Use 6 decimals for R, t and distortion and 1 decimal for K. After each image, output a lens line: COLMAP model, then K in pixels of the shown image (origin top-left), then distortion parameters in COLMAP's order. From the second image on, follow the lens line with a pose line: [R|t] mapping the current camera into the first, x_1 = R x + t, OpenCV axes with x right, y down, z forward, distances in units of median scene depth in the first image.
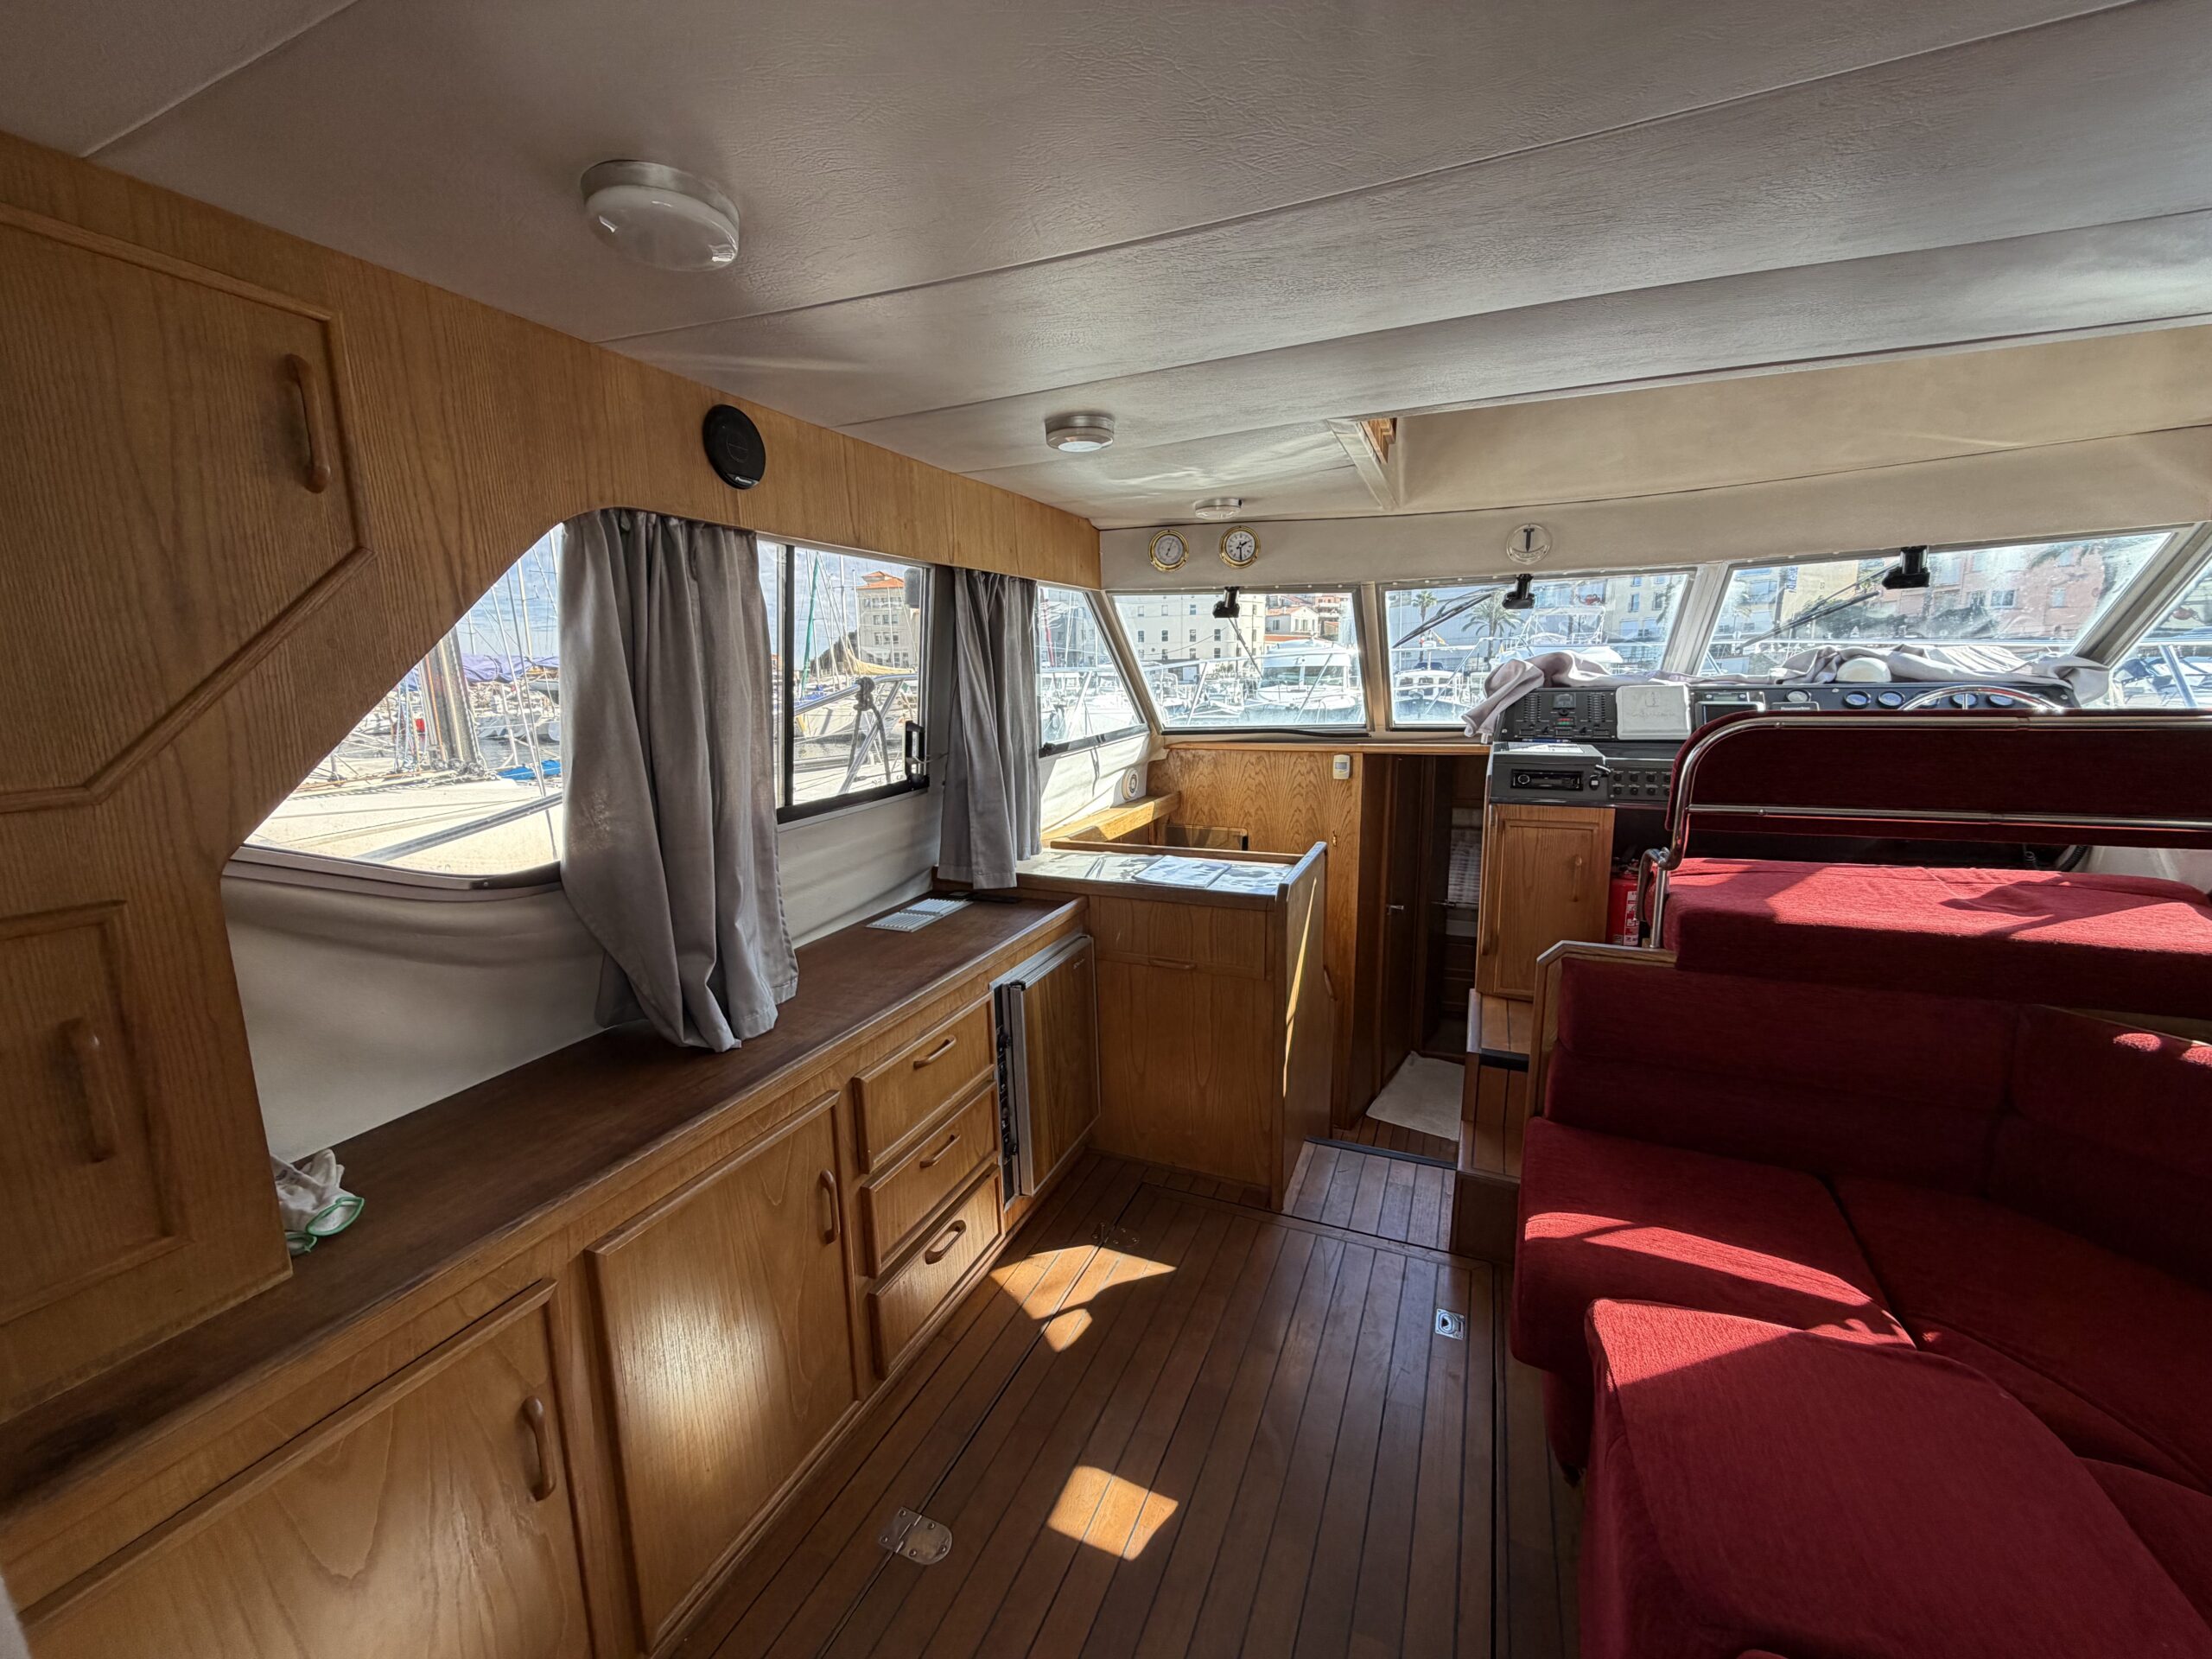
lens RADIAL K [[885.7, 0, 1097.9], [0, 885.7, 828.0], [0, 0, 1]] dist [0.003321, 0.000609]
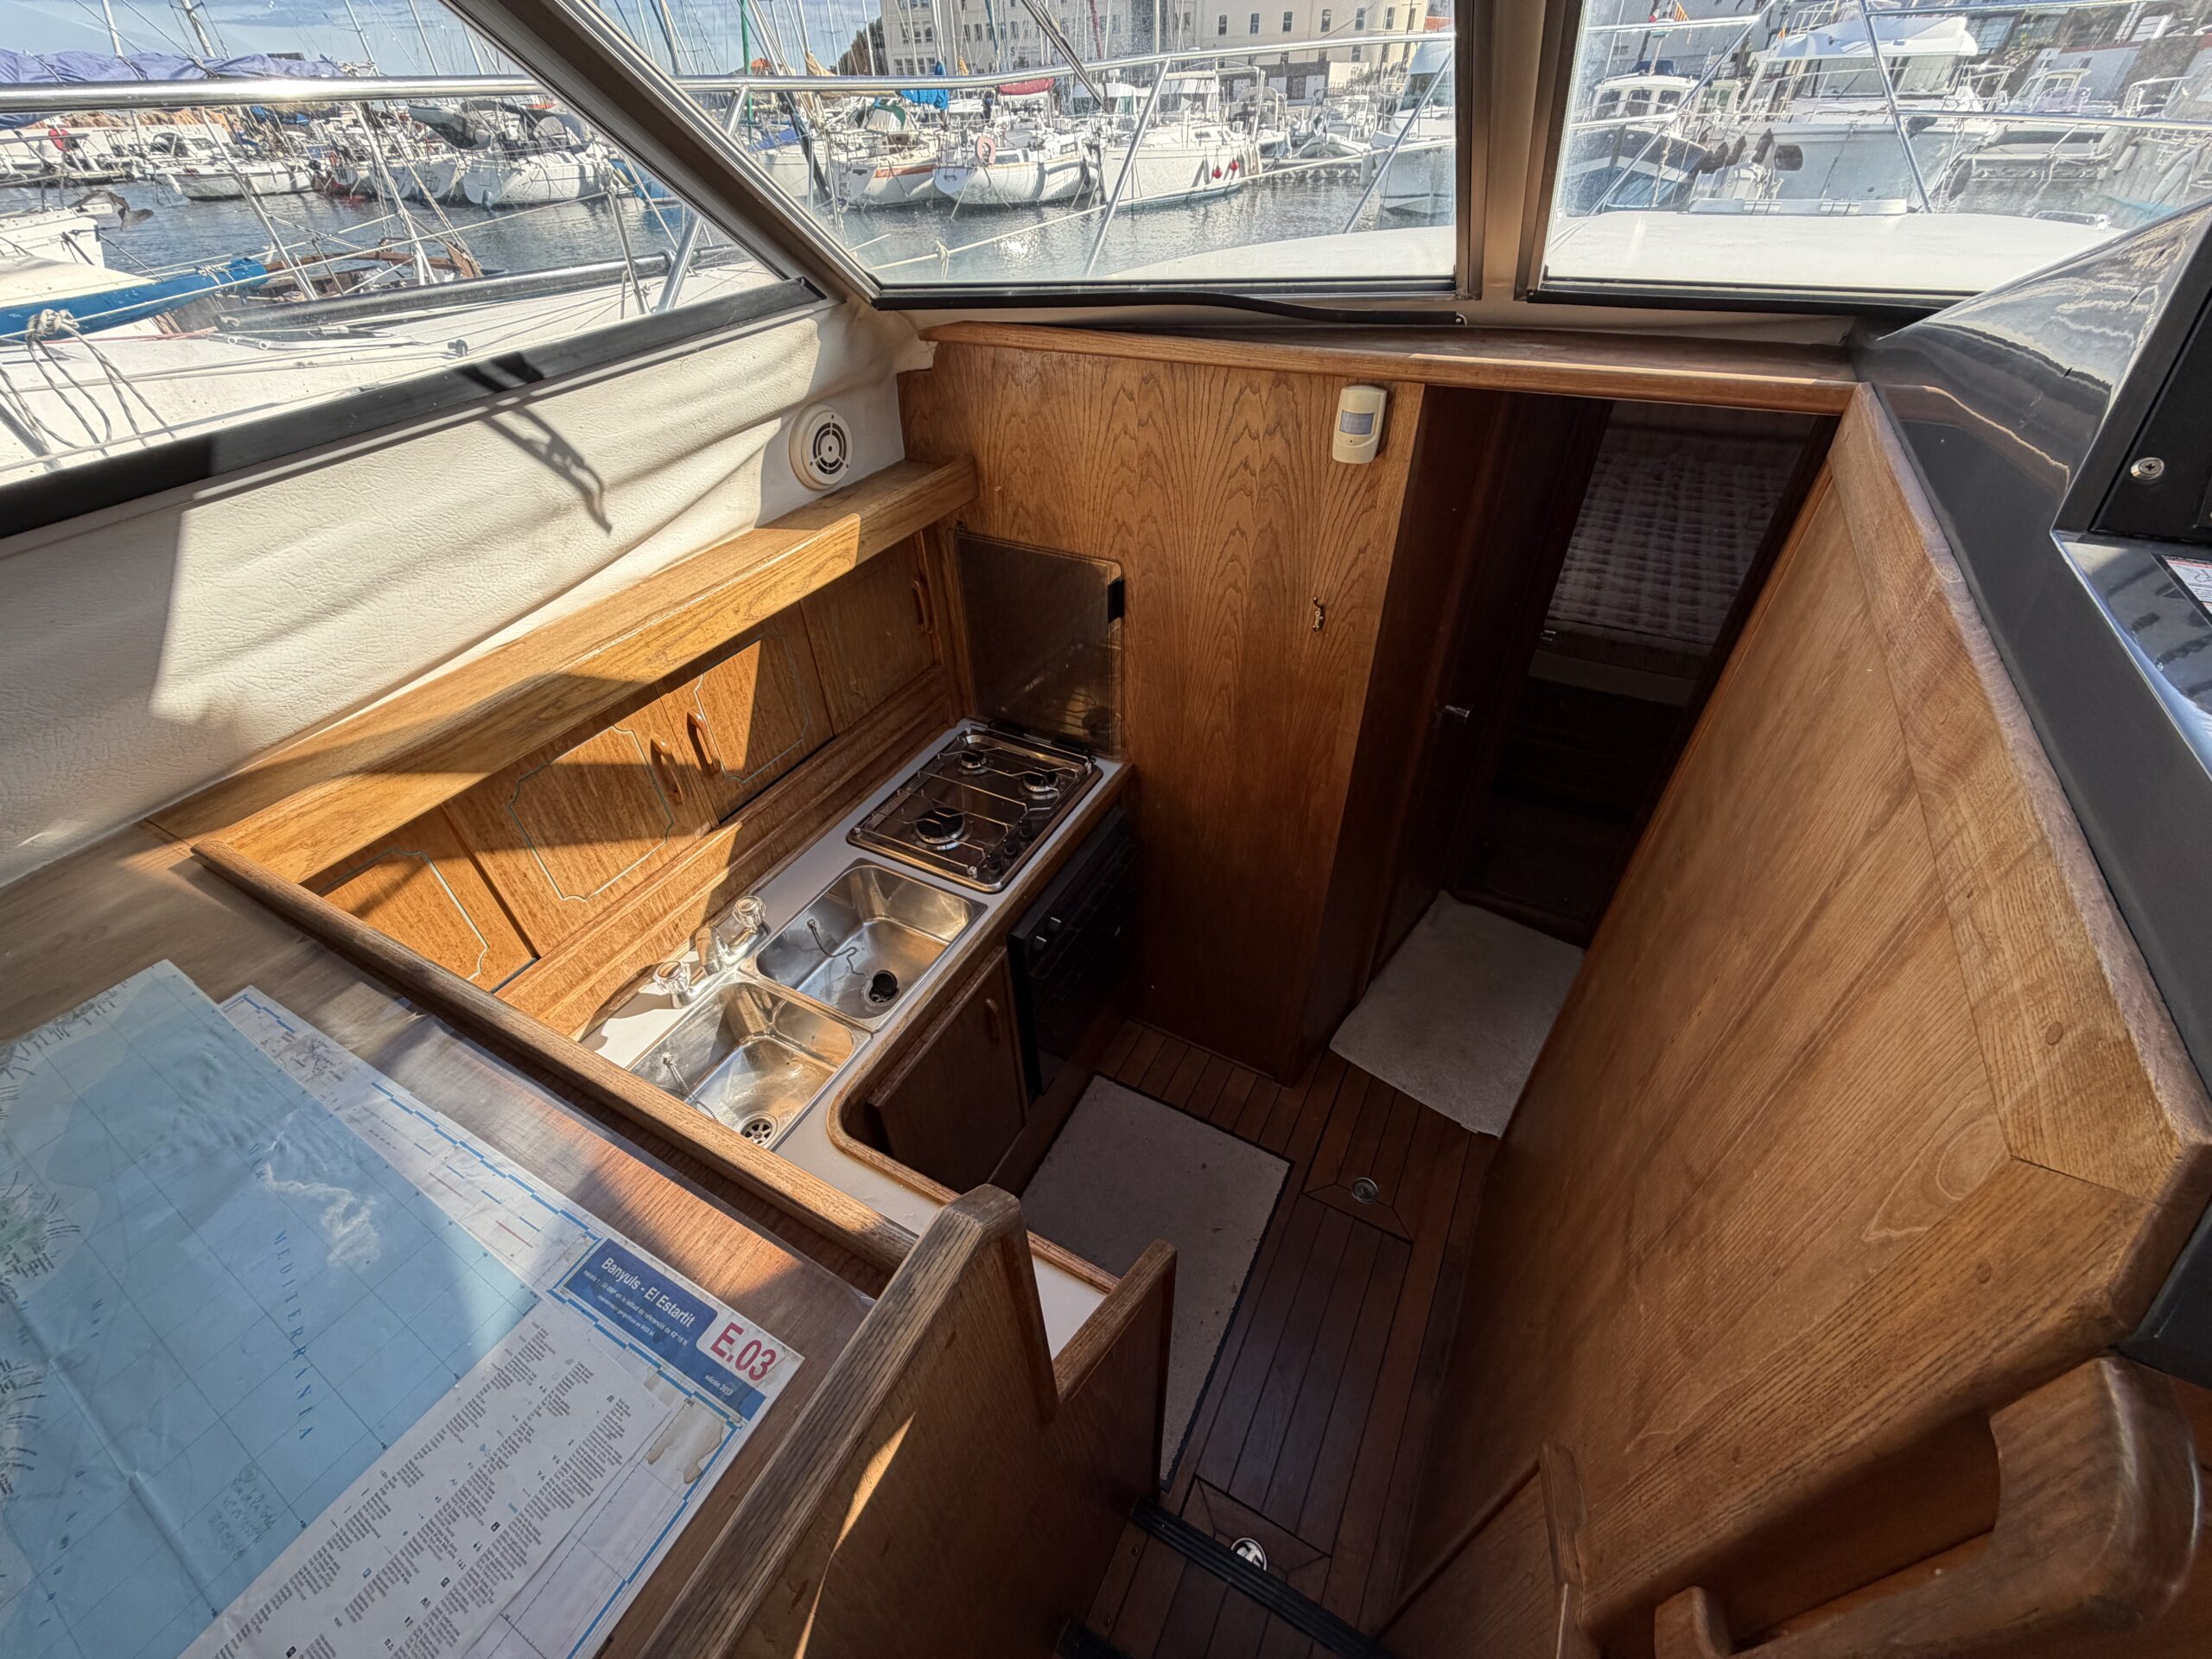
lens RADIAL K [[885.7, 0, 1097.7], [0, 885.7, 830.9], [0, 0, 1]] dist [0.003321, 0.000609]
pose [[0.996146, 0.047057, -0.074012, 0.349808], [-0.003855, 0.866549, 0.499077, -0.177404], [0.087620, -0.496869, 0.863391, 1.032359]]
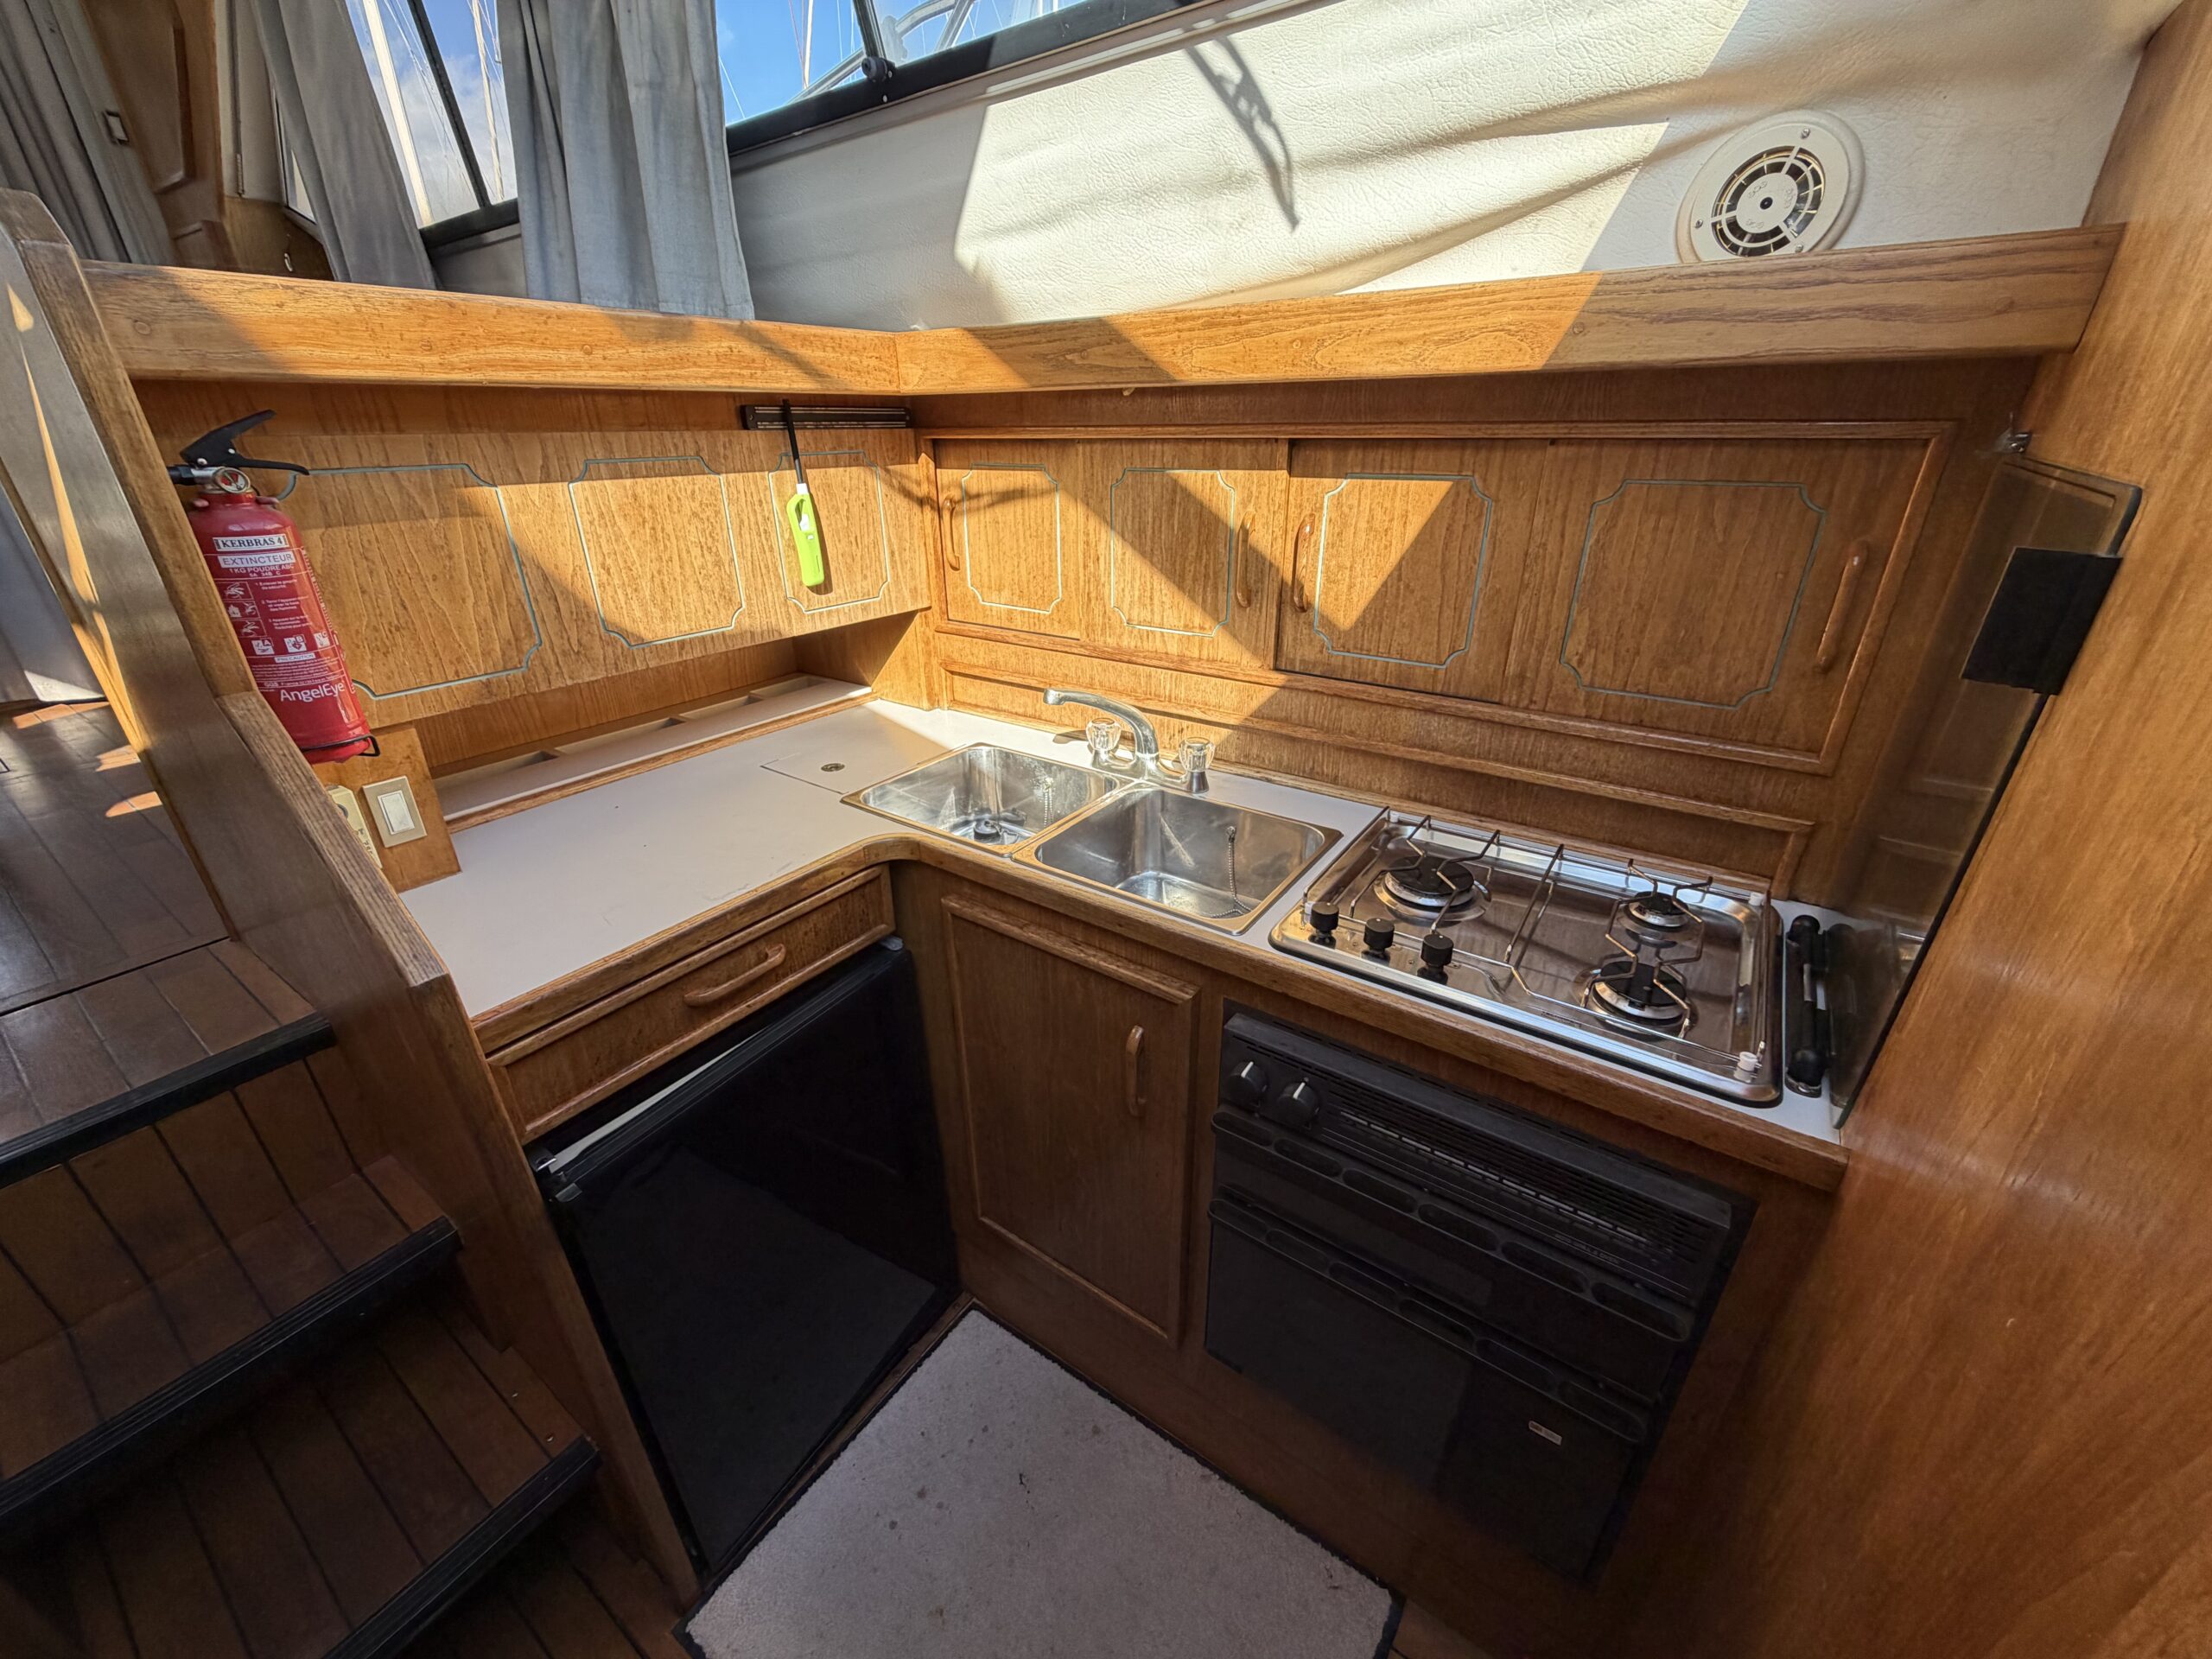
lens RADIAL K [[885.7, 0, 1101.9], [0, 885.7, 840.6], [0, 0, 1]] dist [0.003321, 0.000609]
pose [[-0.201305, 0.437771, -0.876261, 0.577070], [-0.159480, 0.867990, 0.470277, 0.012819], [0.966459, 0.234415, -0.104915, 1.596096]]
